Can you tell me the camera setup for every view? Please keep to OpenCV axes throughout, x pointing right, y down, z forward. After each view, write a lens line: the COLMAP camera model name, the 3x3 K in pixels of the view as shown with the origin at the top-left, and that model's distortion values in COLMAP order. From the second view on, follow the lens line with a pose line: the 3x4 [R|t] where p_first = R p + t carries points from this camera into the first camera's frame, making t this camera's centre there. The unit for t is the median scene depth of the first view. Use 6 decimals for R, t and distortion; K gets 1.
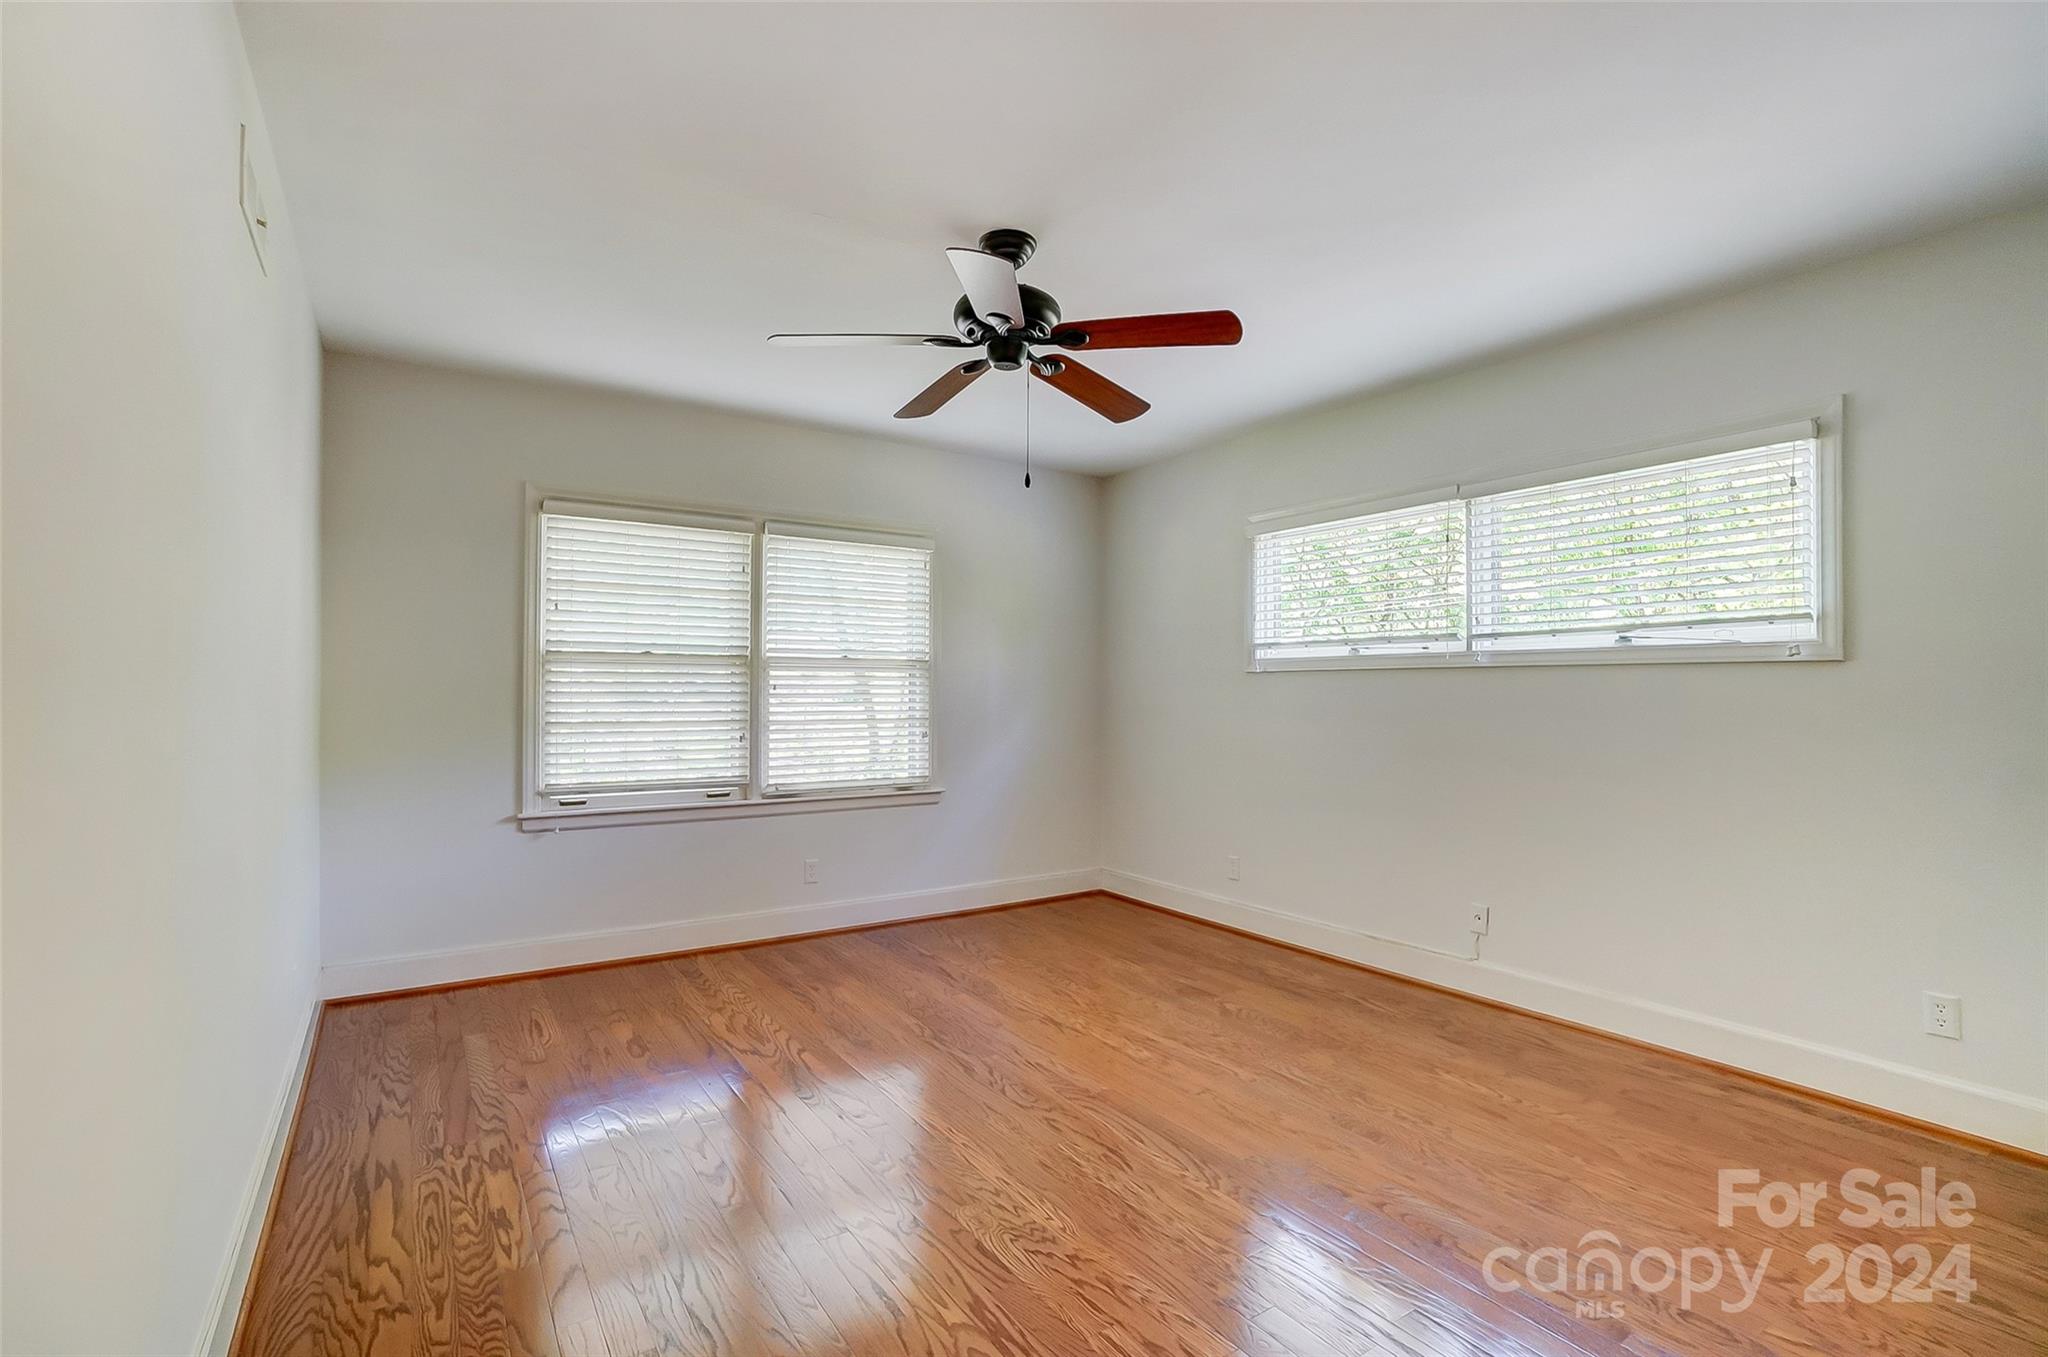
lens RADIAL K [[910.1, 0, 1012.6], [0, 910.1, 672.0], [0, 0, 1]] dist [-0.044431, 0.021739]
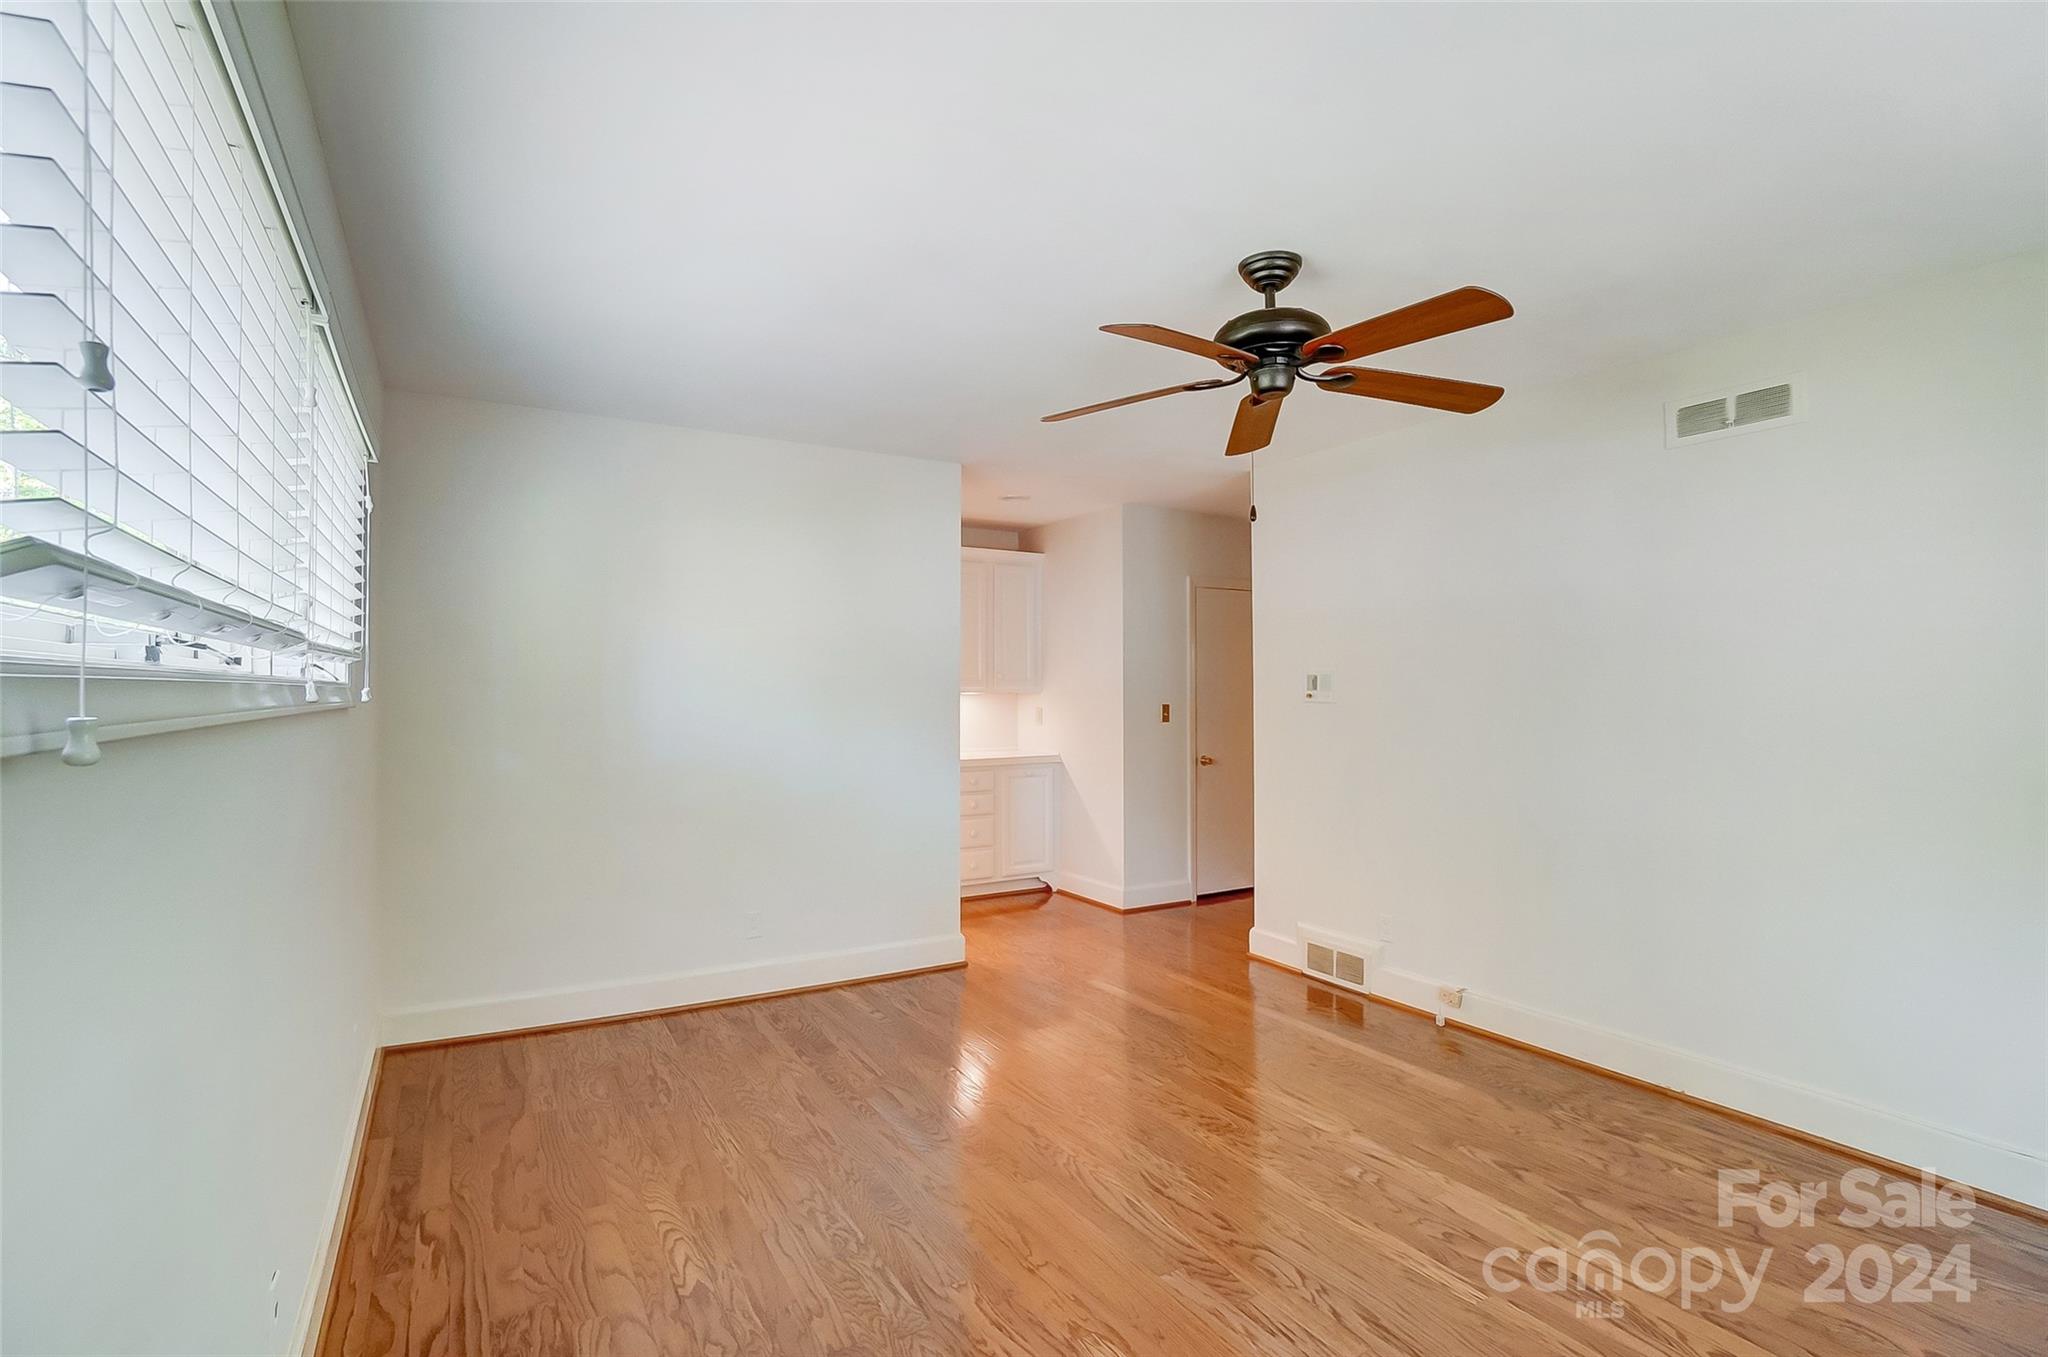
lens RADIAL K [[910.1, 0, 1012.6], [0, 910.1, 672.0], [0, 0, 1]] dist [-0.044431, 0.021739]
pose [[-0.998543, -0.003114, 0.053868, 0.216962], [-0.004986, 0.999387, -0.034650, -0.020407], [-0.053727, -0.034868, -0.997947, 1.991869]]
